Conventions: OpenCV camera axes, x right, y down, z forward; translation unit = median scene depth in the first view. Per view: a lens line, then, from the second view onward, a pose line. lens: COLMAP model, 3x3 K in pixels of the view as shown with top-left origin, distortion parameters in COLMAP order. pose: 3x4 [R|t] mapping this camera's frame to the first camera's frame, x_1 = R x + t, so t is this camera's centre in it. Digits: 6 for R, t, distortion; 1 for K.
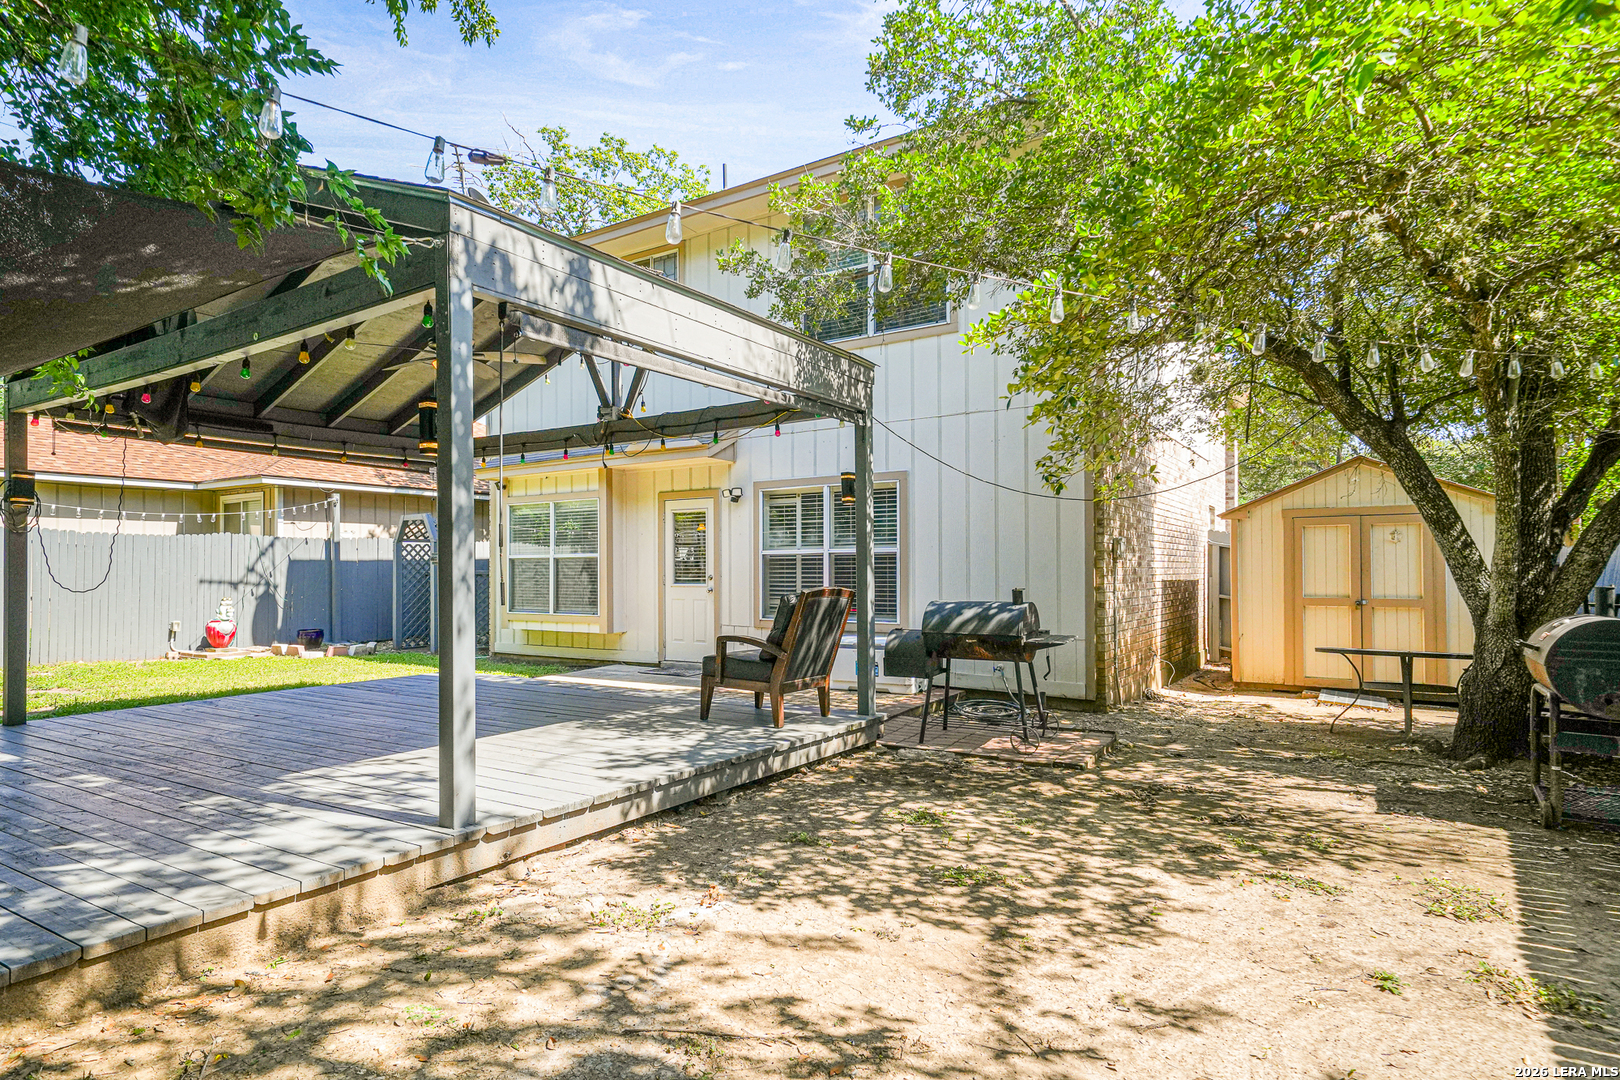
lens RADIAL K [[899.0, 0, 807.3], [0, 899.0, 542.7], [0, 0, 1]] dist [-0.020517, -0.001430]
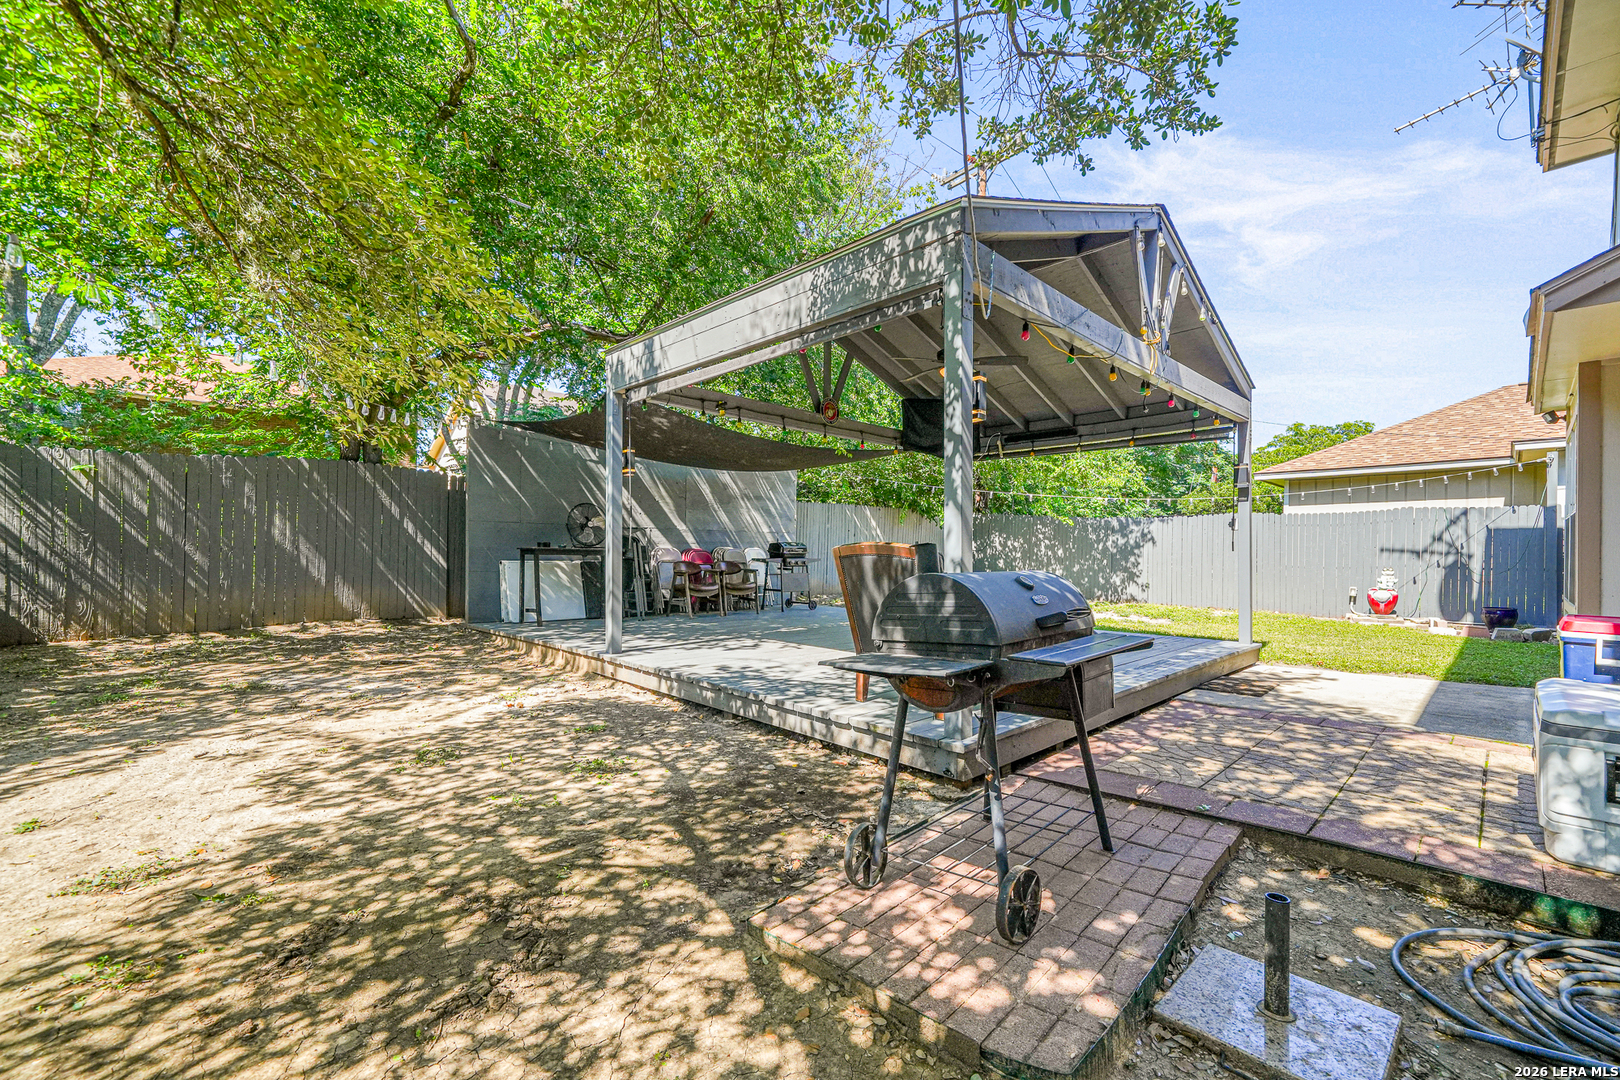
lens RADIAL K [[706.6, 0, 806.9], [0, 706.6, 550.5], [0, 0, 1]] dist [0.003268, 0.001890]
pose [[-0.251791, 0.003936, -0.967774, 0.850446], [0.025412, 0.999674, -0.002546, 0.076401], [0.967448, -0.025234, -0.251809, 1.457063]]
